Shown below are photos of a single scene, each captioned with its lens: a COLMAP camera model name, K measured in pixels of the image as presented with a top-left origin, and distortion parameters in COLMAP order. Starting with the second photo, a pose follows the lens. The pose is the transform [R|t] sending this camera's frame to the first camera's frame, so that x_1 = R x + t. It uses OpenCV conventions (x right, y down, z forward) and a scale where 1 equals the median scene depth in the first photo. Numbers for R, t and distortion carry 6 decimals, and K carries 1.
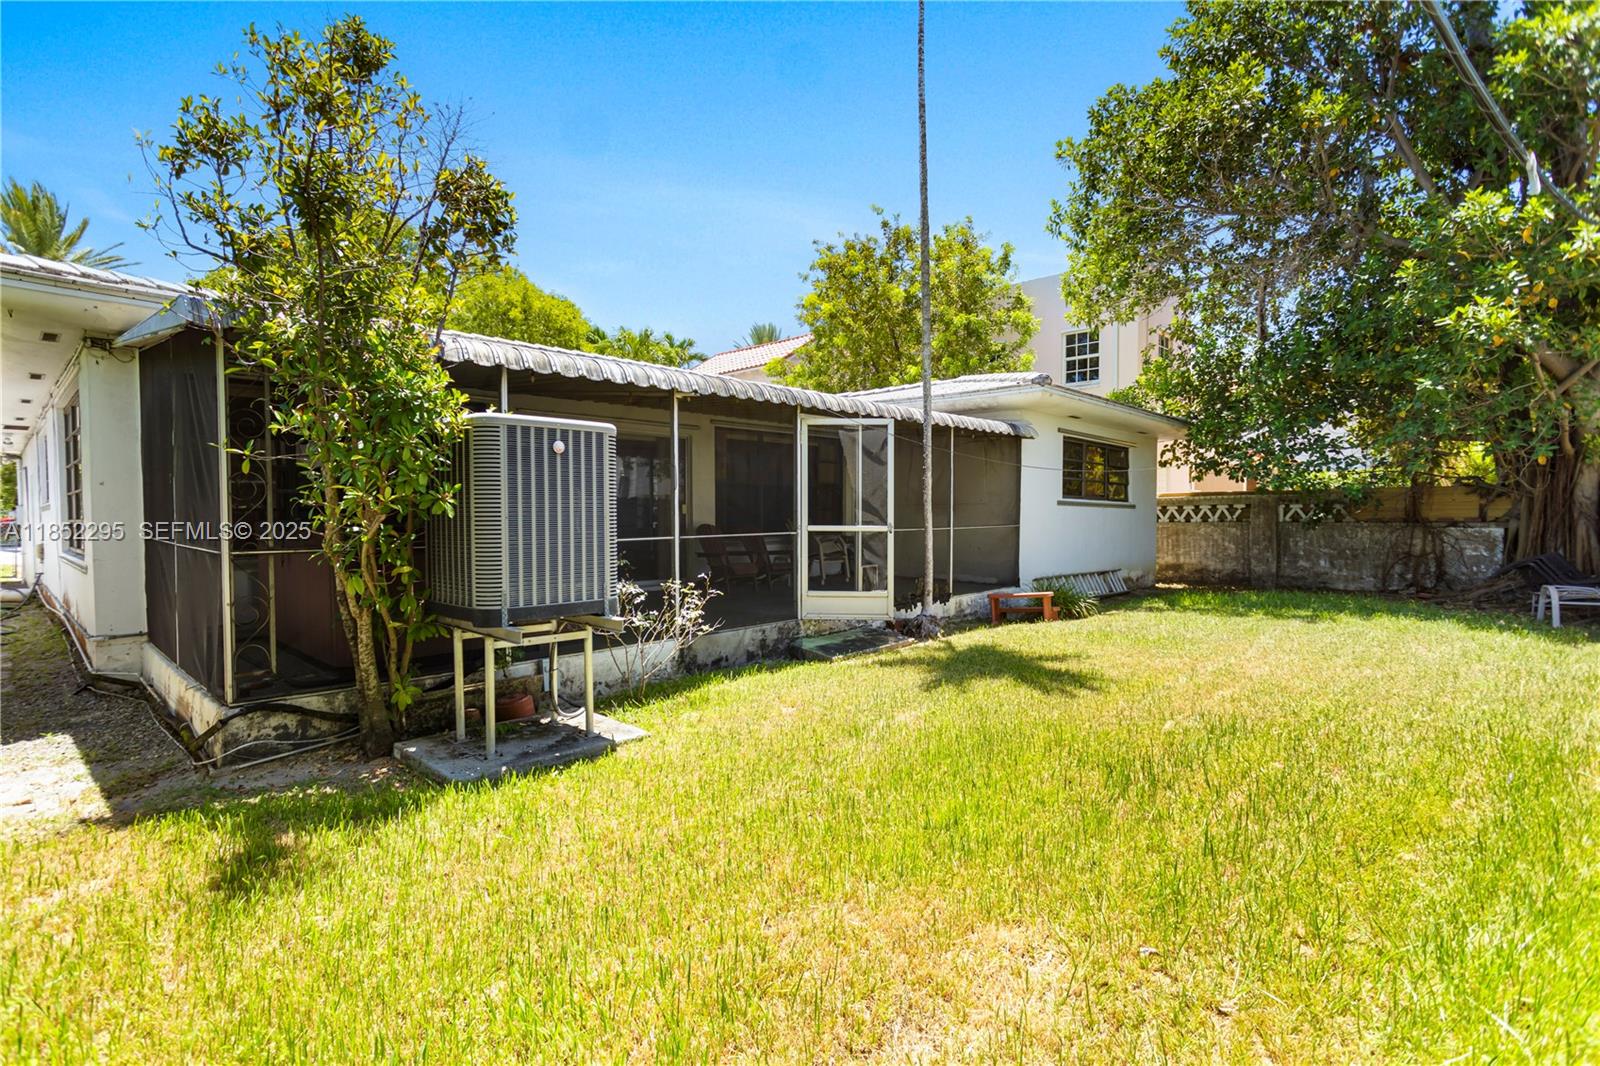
lens RADIAL K [[788.7, 0, 797.5], [0, 788.7, 545.3], [0, 0, 1]] dist [0.002216, 0.000280]
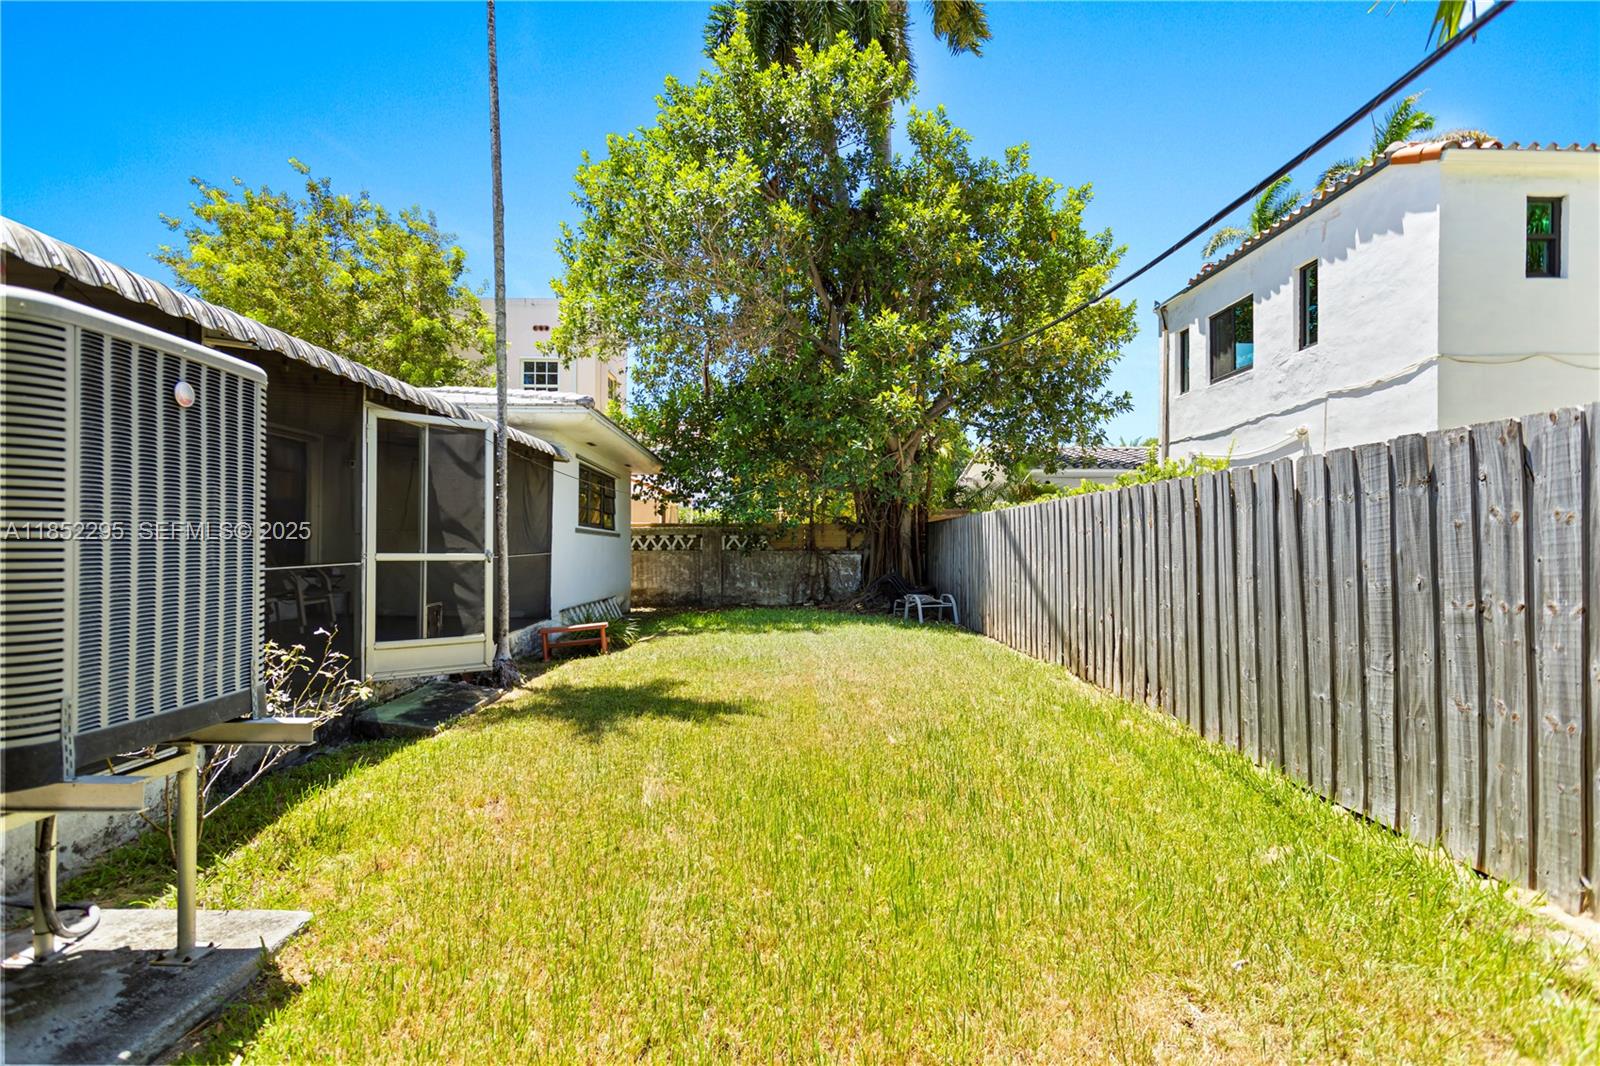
lens RADIAL K [[758.4, 0, 797.5], [0, 758.4, 539.0], [0, 0, 1]] dist [0.001493, 0.000027]
pose [[0.703562, 0.011565, 0.710540, -0.171091], [0.020977, 0.999094, -0.037032, -0.002984], [-0.710324, 0.040959, 0.702682, 0.178506]]
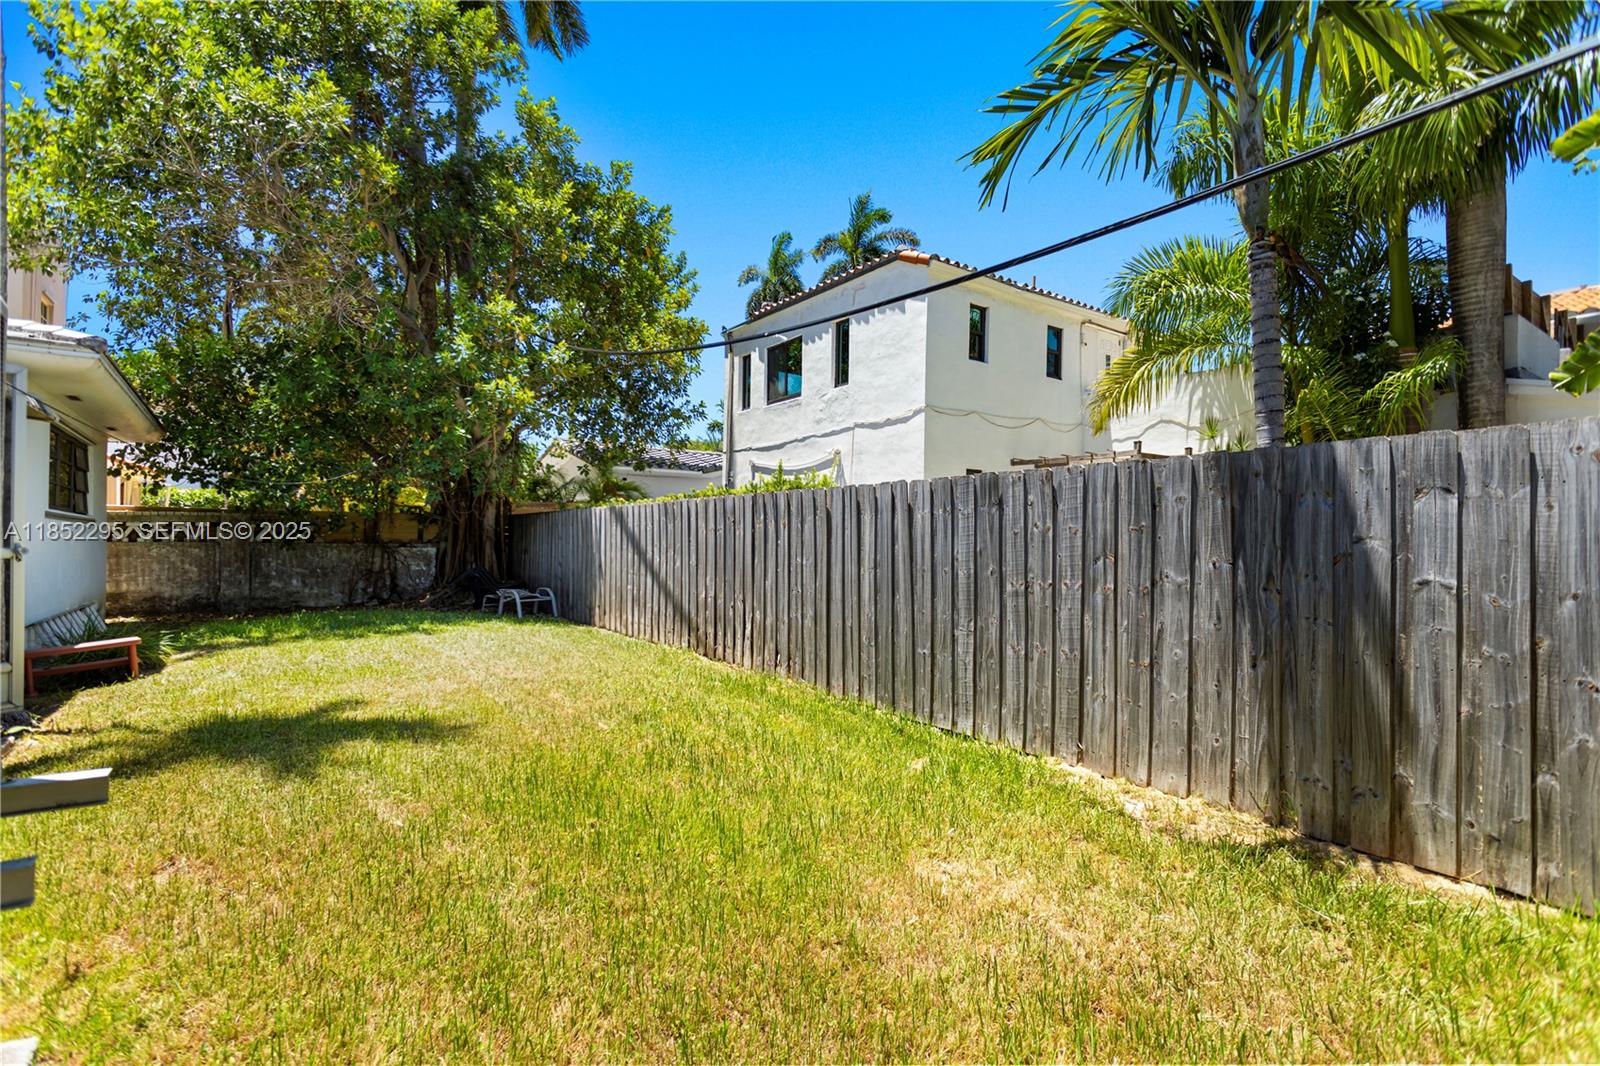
lens RADIAL K [[755.4, 0, 800.0], [0, 755.4, 533.0], [0, 0, 1]] dist [-0.000715, 0.007149]
pose [[0.175050, 0.015245, 0.984441, -0.265833], [0.024294, 0.999509, -0.019799, -0.008751], [-0.984260, 0.027382, 0.174594, 0.261022]]
